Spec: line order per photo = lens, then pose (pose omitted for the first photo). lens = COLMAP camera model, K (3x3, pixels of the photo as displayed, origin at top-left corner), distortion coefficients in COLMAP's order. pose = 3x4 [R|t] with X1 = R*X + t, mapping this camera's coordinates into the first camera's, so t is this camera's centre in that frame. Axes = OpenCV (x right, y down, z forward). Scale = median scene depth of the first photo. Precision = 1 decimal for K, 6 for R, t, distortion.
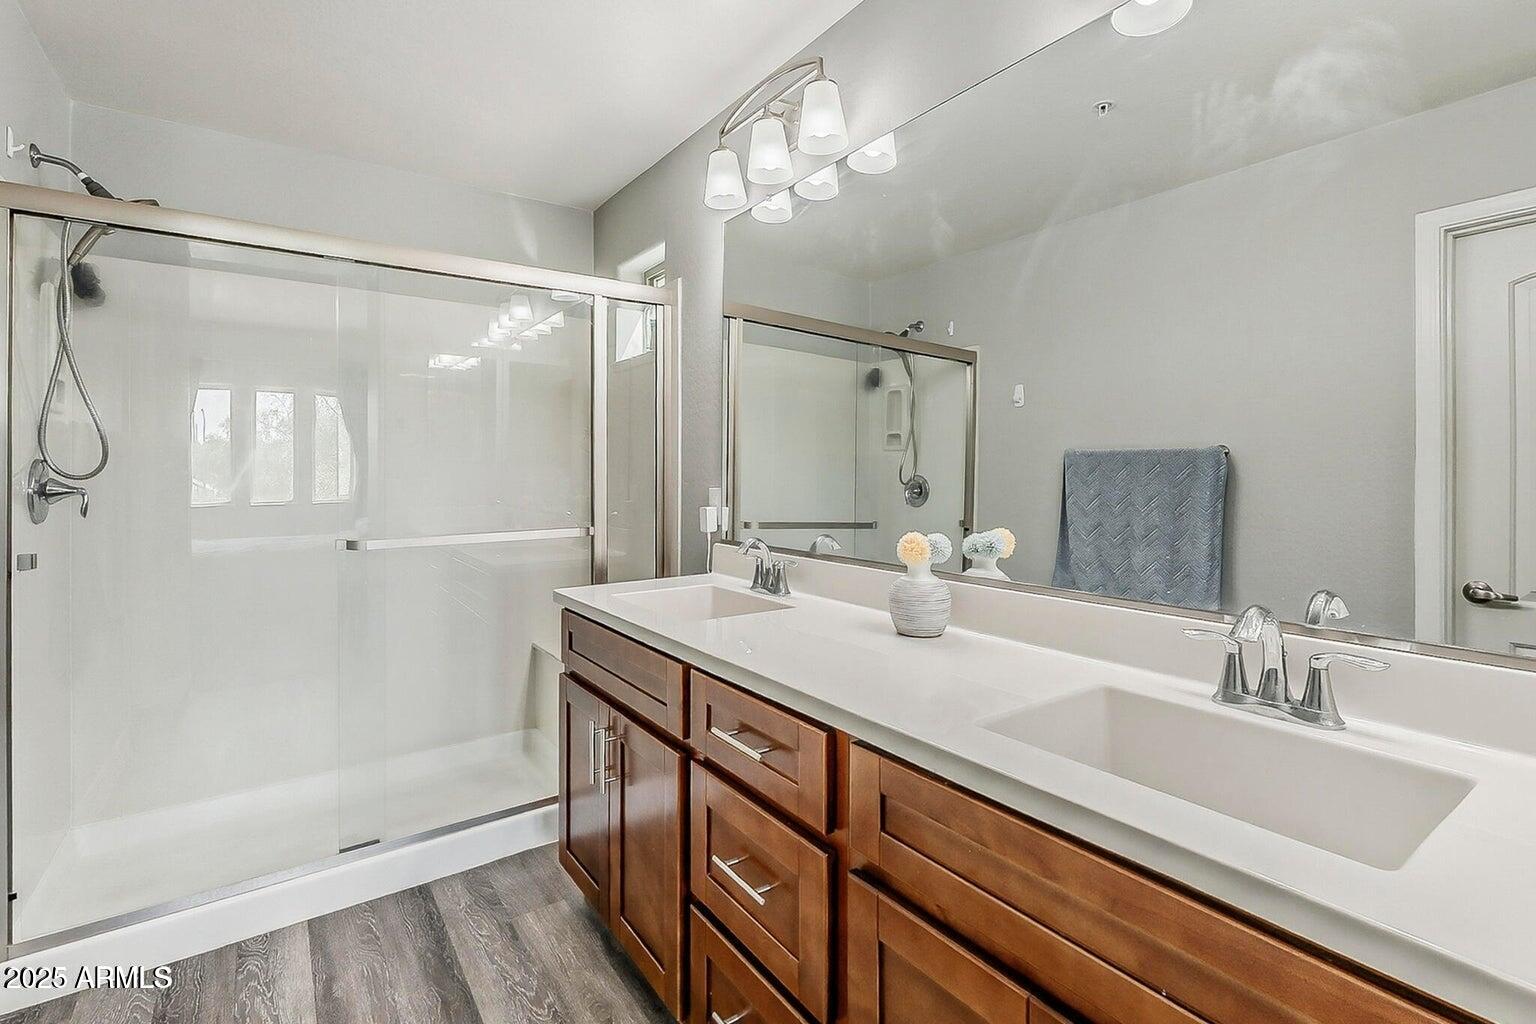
lens RADIAL K [[710.5, 0, 770.2], [0, 710.5, 499.7], [0, 0, 1]] dist [-0.001958, -0.000305]
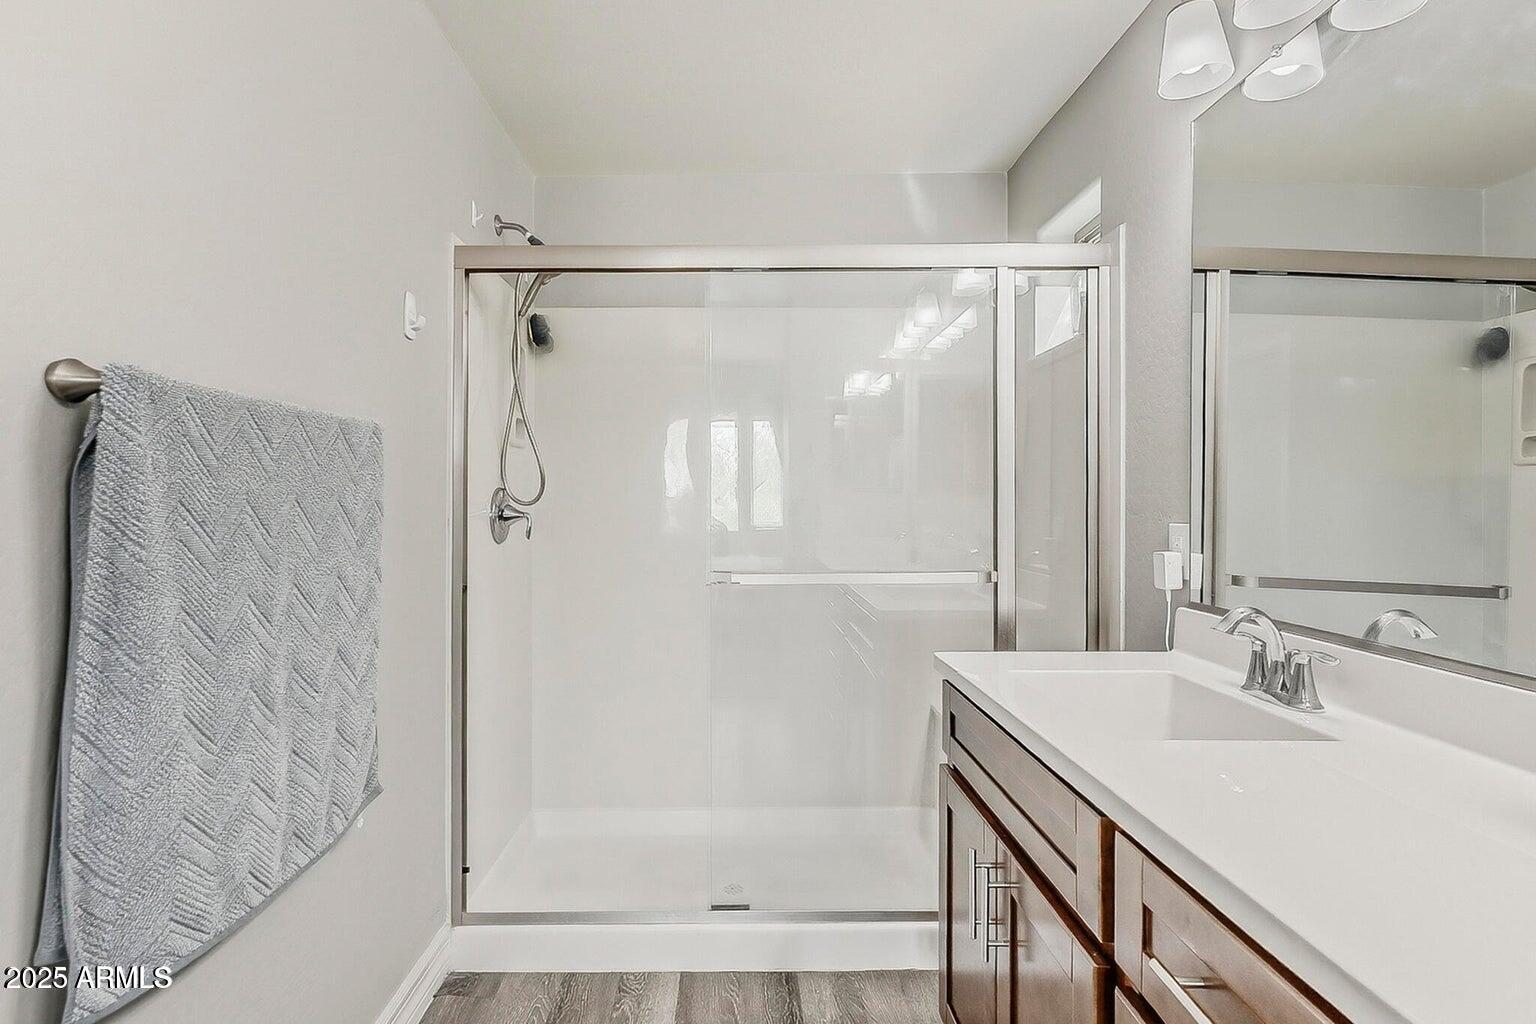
lens RADIAL K [[773.4, 0, 728.4], [0, 773.4, 496.4], [0, 0, 1]] dist [-0.002420, -0.000687]
pose [[0.813564, -0.001005, -0.581475, 0.000145], [-0.025436, 0.998980, -0.037316, -0.004527], [0.580919, 0.045150, 0.812708, 0.173797]]
